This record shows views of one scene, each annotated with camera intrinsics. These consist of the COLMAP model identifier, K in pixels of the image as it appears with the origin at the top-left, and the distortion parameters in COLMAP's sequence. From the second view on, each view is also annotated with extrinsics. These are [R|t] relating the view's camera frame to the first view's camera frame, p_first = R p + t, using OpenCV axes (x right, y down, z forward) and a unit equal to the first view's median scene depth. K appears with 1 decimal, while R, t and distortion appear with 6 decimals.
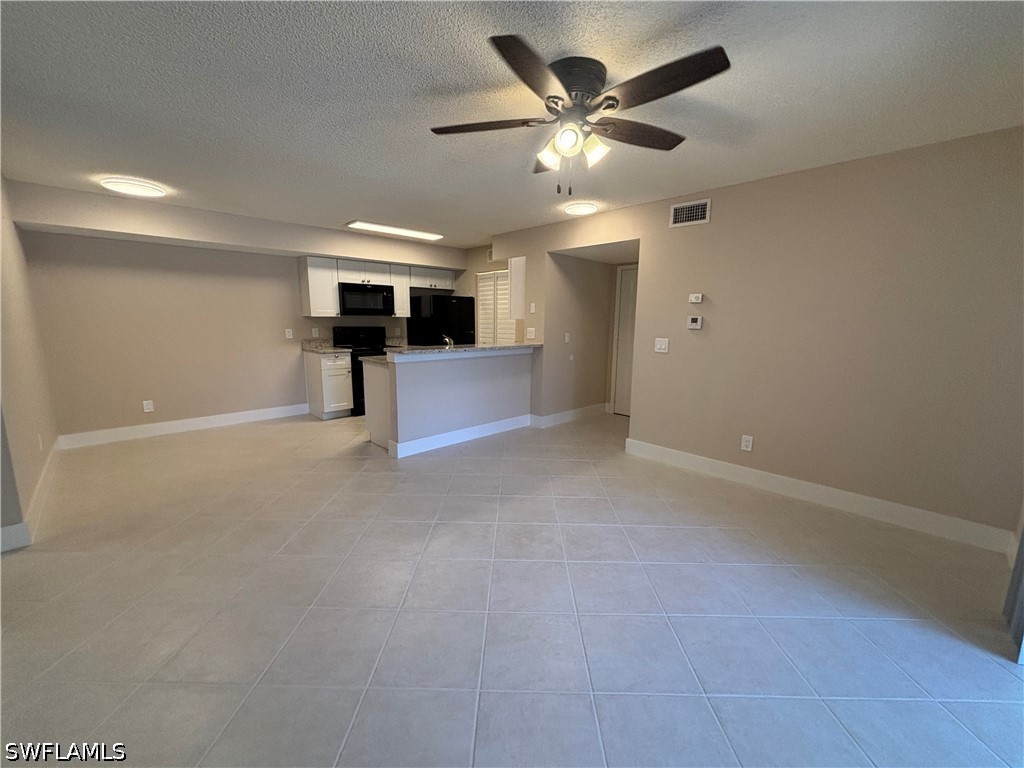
lens RADIAL K [[412.6, 0, 517.5], [0, 412.6, 386.0], [0, 0, 1]] dist [0.002004, -0.001090]
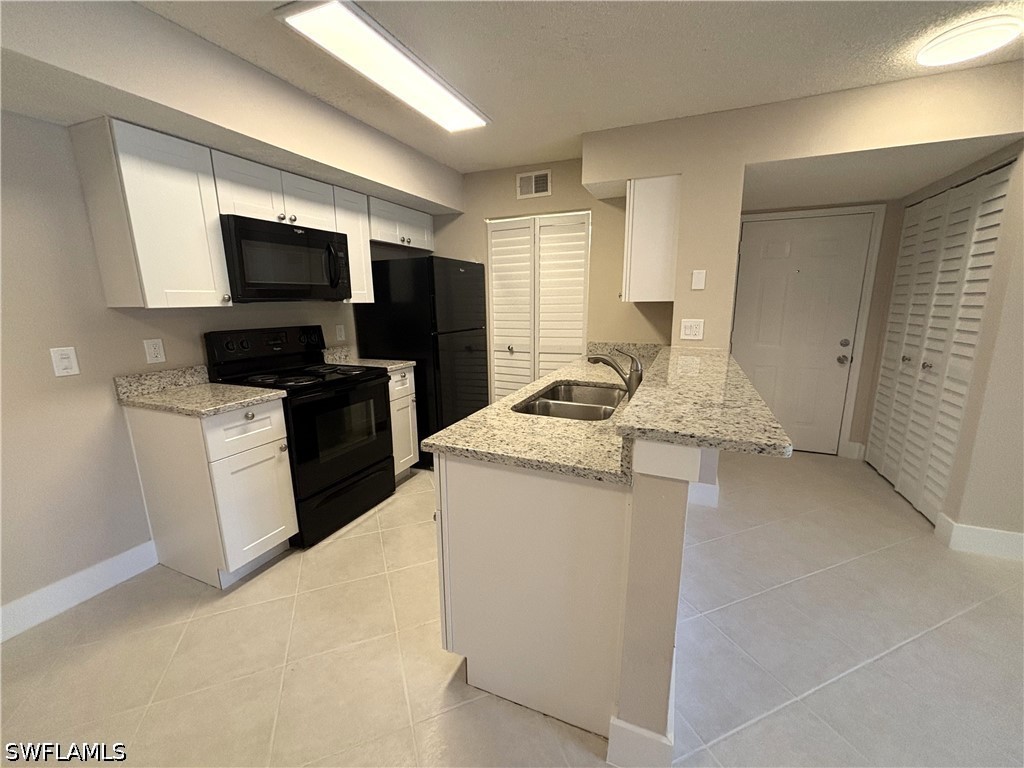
lens RADIAL K [[412.6, 0, 514.4], [0, 412.6, 384.6], [0, 0, 1]] dist [0.002004, -0.001090]
pose [[0.924797, -0.094775, 0.368466, -0.338467], [0.079111, 0.995210, 0.057427, -0.097503], [-0.372144, -0.023959, 0.927866, 0.549372]]
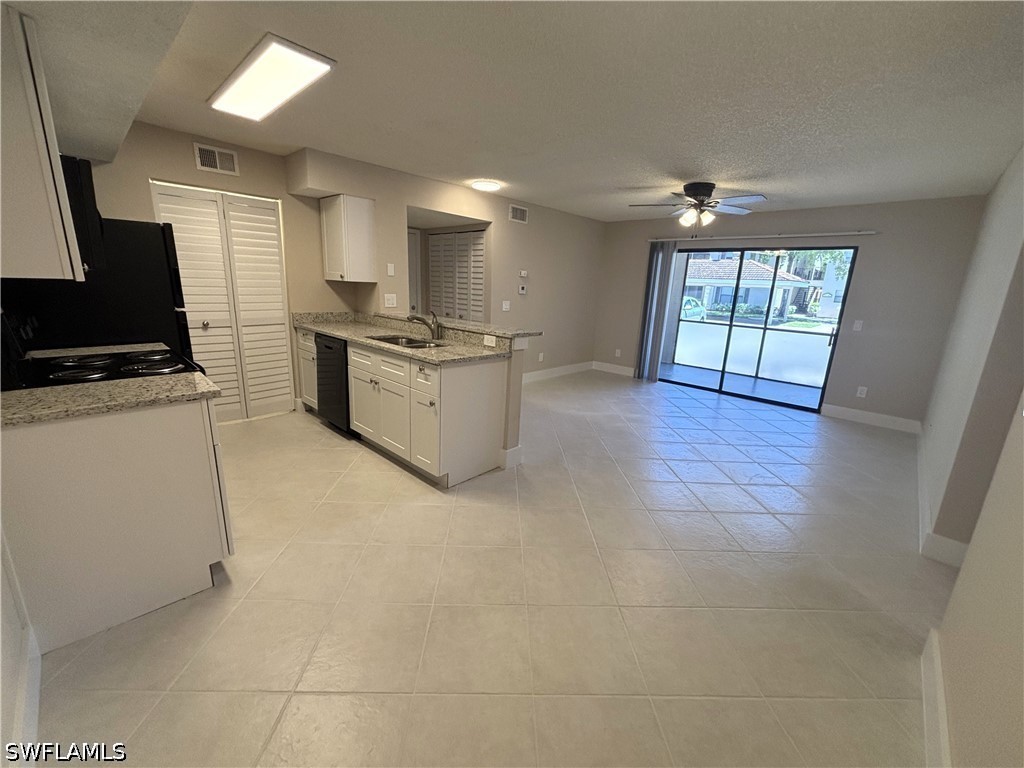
lens RADIAL K [[412.6, 0, 513.5], [0, 412.6, 384.1], [0, 0, 1]] dist [0.002004, -0.001090]
pose [[-0.032214, -0.250135, 0.967675, -0.751210], [0.115092, 0.960809, 0.252192, -0.135315], [-0.992832, 0.119496, -0.002163, 0.708976]]
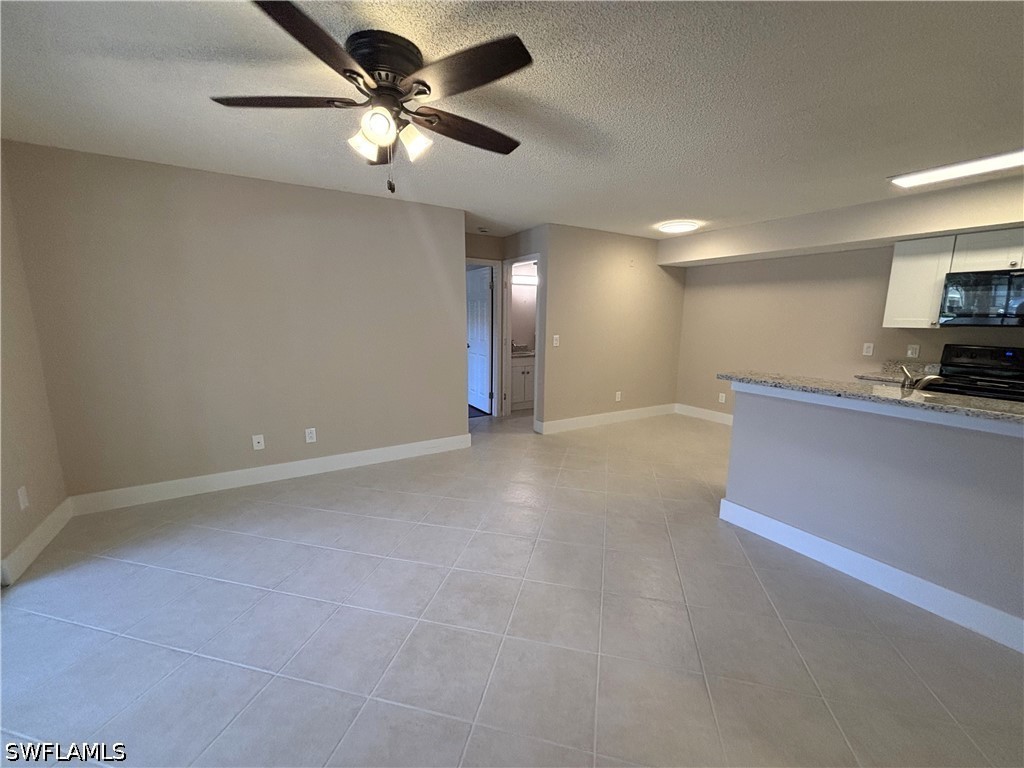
lens RADIAL K [[412.6, 0, 512.9], [0, 412.6, 390.3], [0, 0, 1]] dist [0.002004, -0.001090]
pose [[-0.228031, 0.163475, -0.959832, 0.339240], [-0.170427, 0.963883, 0.204654, -0.096391], [0.958622, 0.210249, -0.191935, 0.525798]]
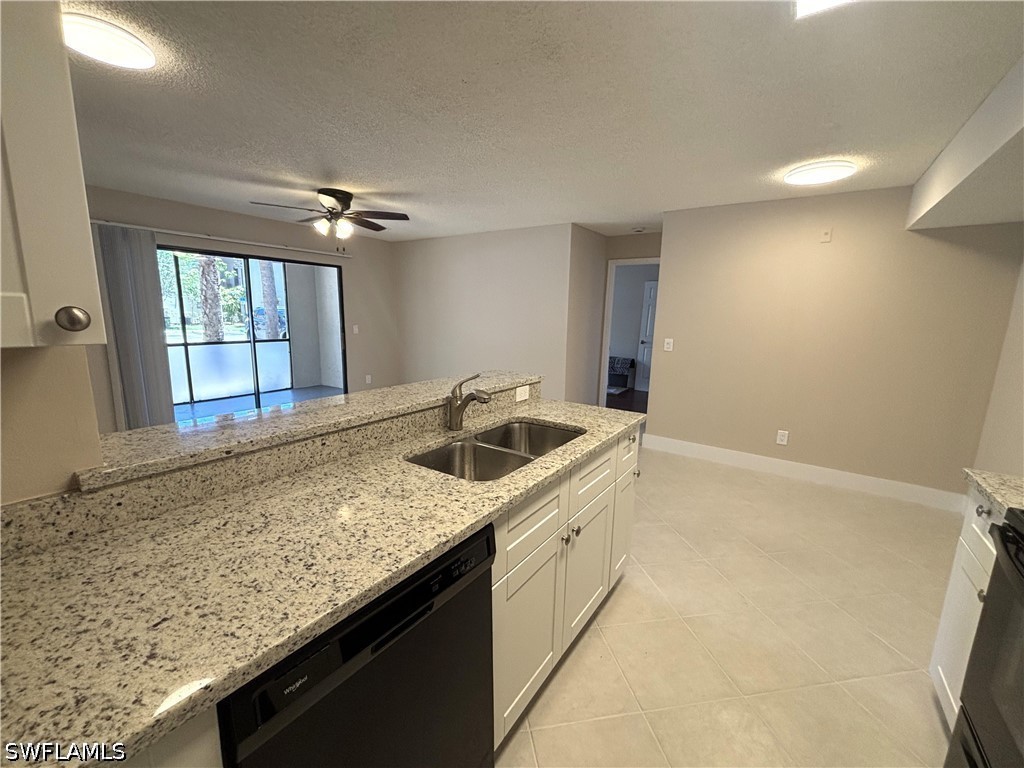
lens RADIAL K [[412.6, 0, 516.1], [0, 412.6, 378.1], [0, 0, 1]] dist [0.002004, -0.001090]
pose [[-0.981186, -0.005838, -0.192979, -0.115800], [-0.066511, 0.948579, 0.309474, -0.194673], [0.181249, 0.316487, -0.931120, 1.103741]]
